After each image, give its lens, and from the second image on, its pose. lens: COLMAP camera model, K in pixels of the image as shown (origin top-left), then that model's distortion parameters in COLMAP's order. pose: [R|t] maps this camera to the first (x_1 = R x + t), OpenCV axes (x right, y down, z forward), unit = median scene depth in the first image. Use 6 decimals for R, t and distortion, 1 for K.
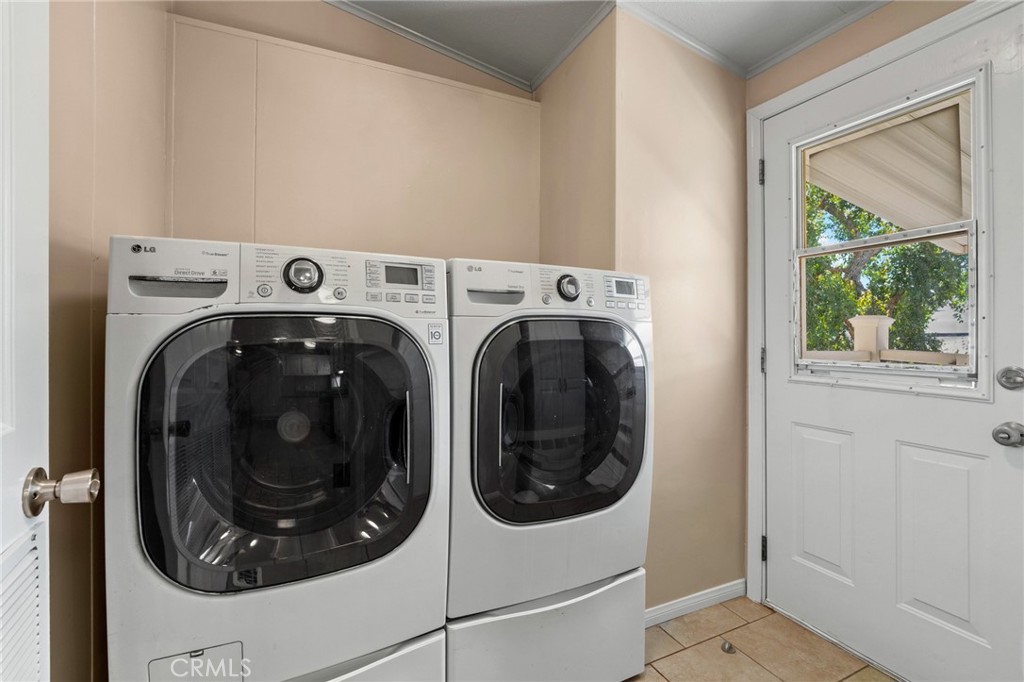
lens RADIAL K [[459.6, 0, 511.4], [0, 459.6, 334.8], [0, 0, 1]] dist [-0.010377, 0.001013]
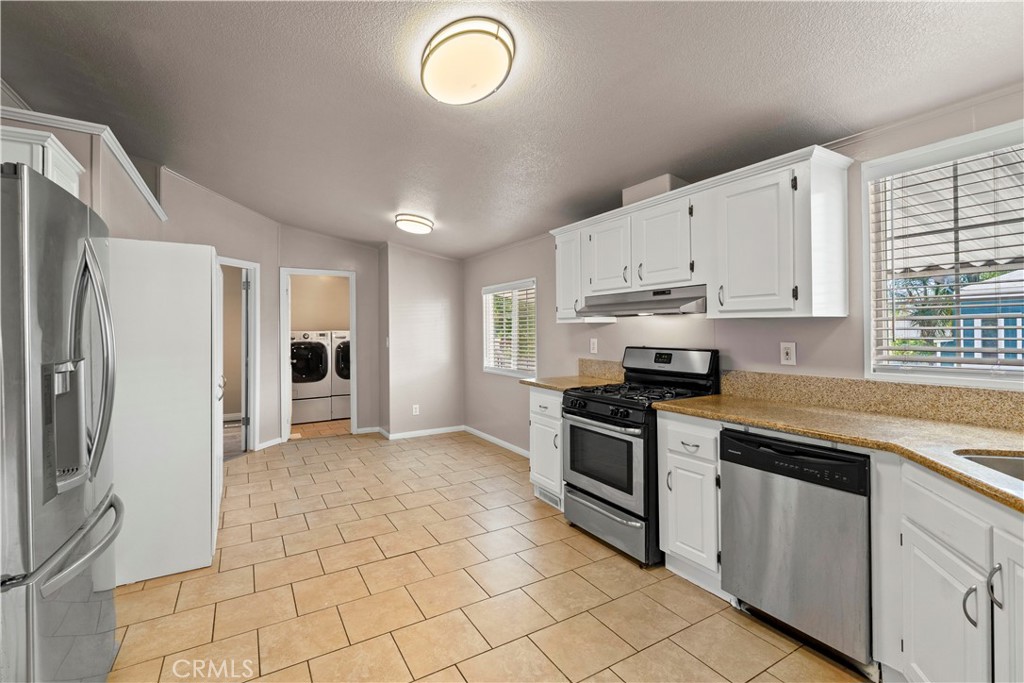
lens RADIAL K [[459.6, 0, 515.1], [0, 459.6, 331.0], [0, 0, 1]] dist [-0.010377, 0.001013]
pose [[0.995271, -0.008738, 0.096747, 1.644818], [0.008885, 0.999960, -0.001084, -0.150672], [-0.096734, 0.001938, 0.995308, -5.062075]]
